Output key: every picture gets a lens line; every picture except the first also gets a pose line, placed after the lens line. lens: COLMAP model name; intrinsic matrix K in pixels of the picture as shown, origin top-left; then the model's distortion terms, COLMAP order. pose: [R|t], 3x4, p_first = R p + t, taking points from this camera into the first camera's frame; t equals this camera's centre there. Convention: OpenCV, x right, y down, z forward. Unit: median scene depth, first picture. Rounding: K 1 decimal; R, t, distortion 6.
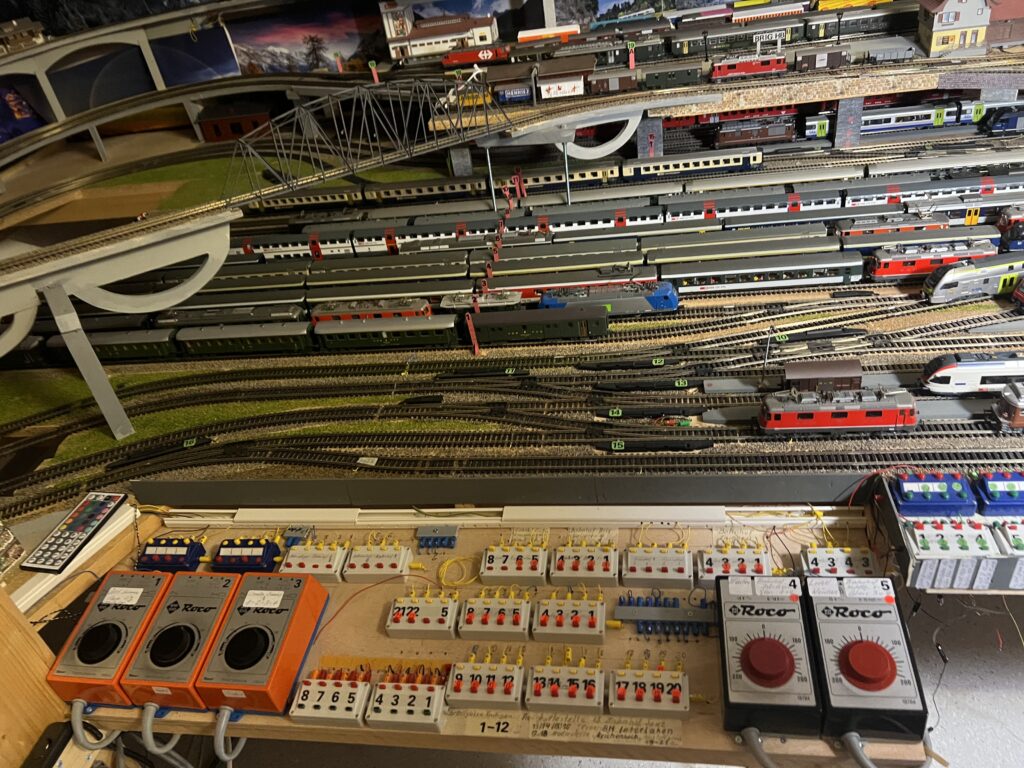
lens RADIAL K [[773.1, 0, 518.0], [0, 773.1, 379.2], [0, 0, 1]] dist [0.049697, -0.057591]
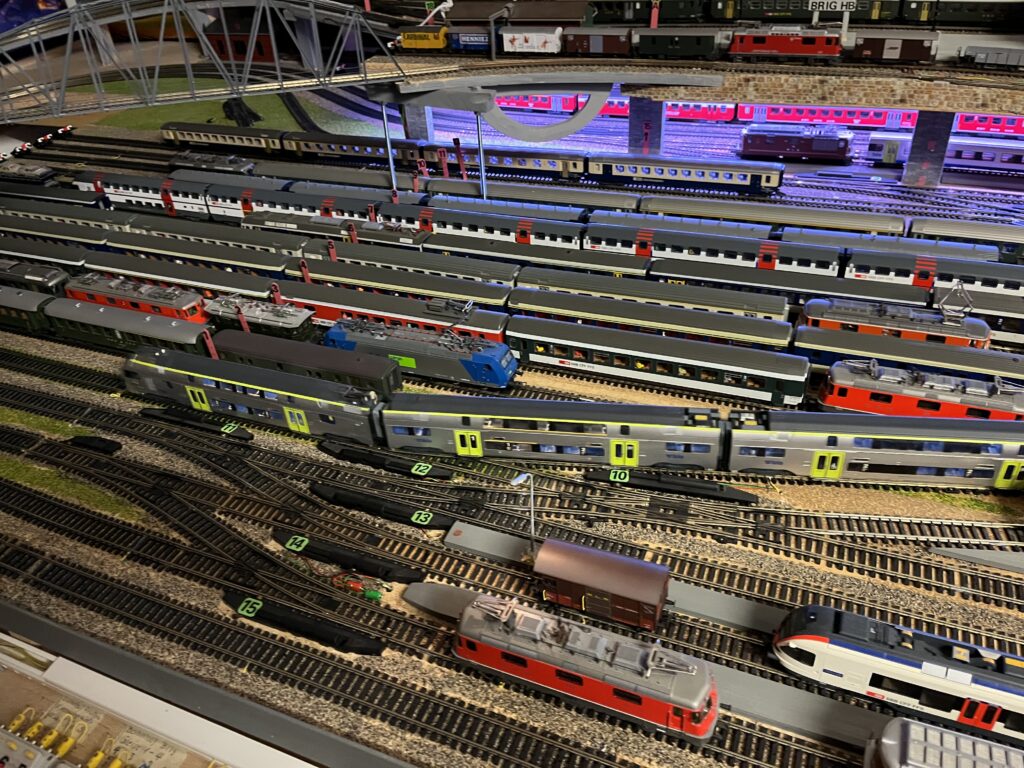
lens RADIAL K [[779.6, 0, 506.4], [0, 779.6, 387.5], [0, 0, 1]] dist [0.056557, -0.089899]
pose [[0.962327, 0.210967, -0.171520, 0.270589], [-0.202848, 0.977132, 0.063760, -0.112222], [0.181049, -0.026565, 0.983115, 0.299565]]
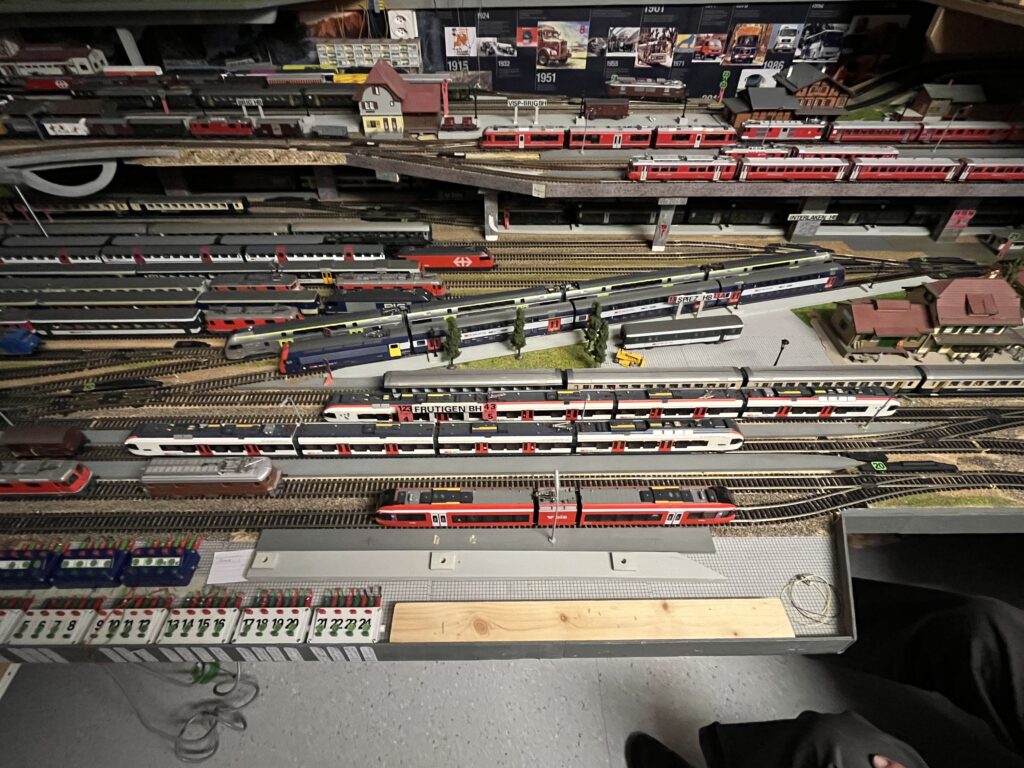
lens RADIAL K [[518.1, 0, 504.6], [0, 518.1, 382.9], [0, 0, 1]] dist [-0.005070, 0.000848]
pose [[0.977252, 0.004152, 0.212040, 0.619890], [-0.033641, 0.990185, 0.135656, -0.147612], [-0.209395, -0.139704, 0.967800, 0.087240]]
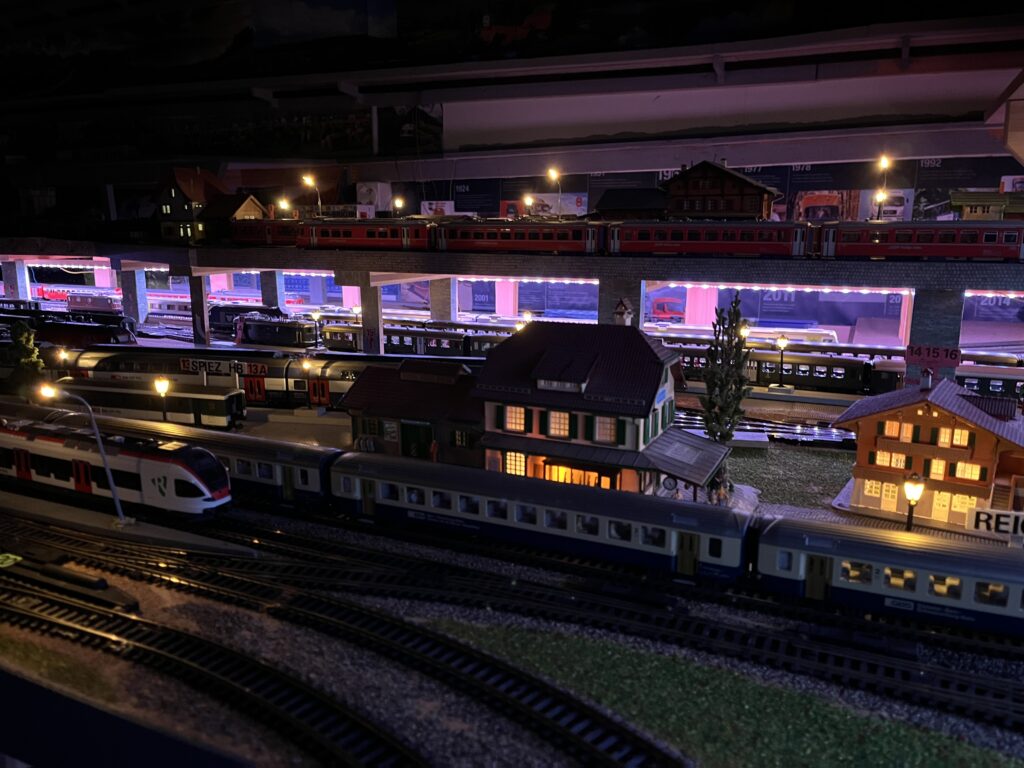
lens RADIAL K [[779.6, 0, 518.0], [0, 779.6, 388.2], [0, 0, 1]] dist [0.056557, -0.089899]
pose [[0.946580, 0.202357, -0.251073, 1.394799], [-0.281183, 0.899120, -0.335439, -0.019459], [0.157866, 0.388118, 0.907988, 0.206494]]
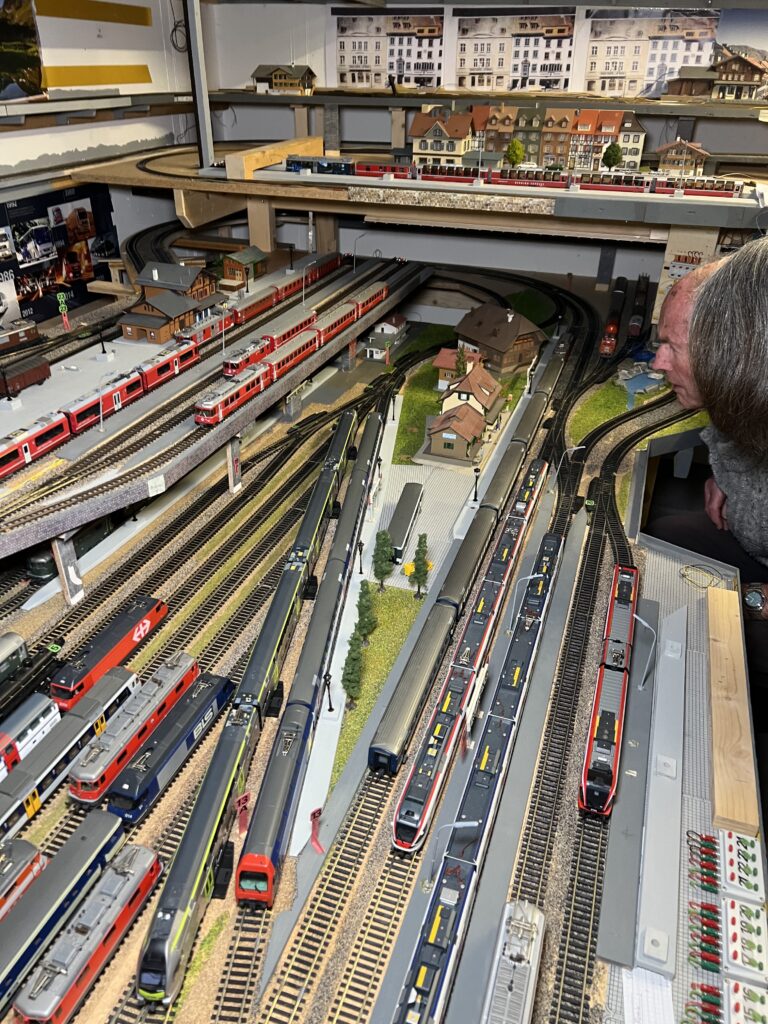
lens RADIAL K [[773.1, 0, 385.2], [0, 773.1, 519.6], [0, 0, 1]] dist [0.049697, -0.057591]
pose [[0.182023, -0.363761, 0.913535, 0.122356], [0.524394, 0.821822, 0.222755, -0.353386], [-0.831792, 0.438506, 0.340344, 0.398539]]
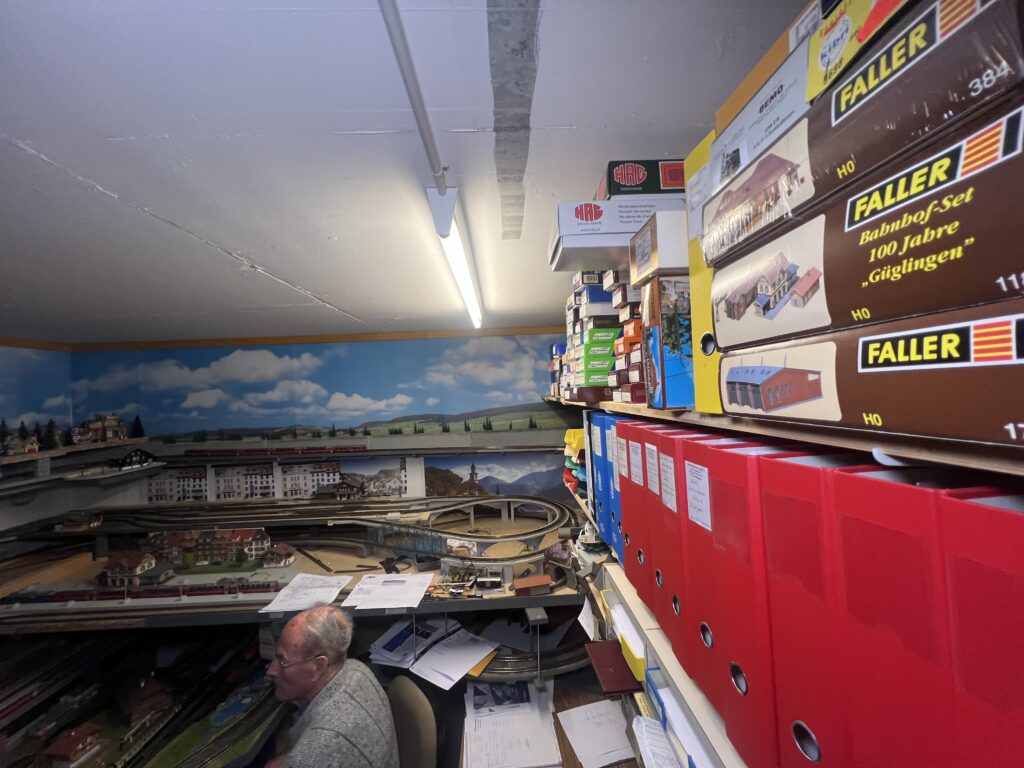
lens RADIAL K [[407.0, 0, 511.9], [0, 407.0, 383.2], [0, 0, 1]] dist [-0.003570, 0.000124]
pose [[-0.151112, 0.176667, 0.972602, 0.148649], [0.614325, 0.787615, -0.047618, -0.190974], [-0.774449, 0.590298, -0.227548, -0.553381]]
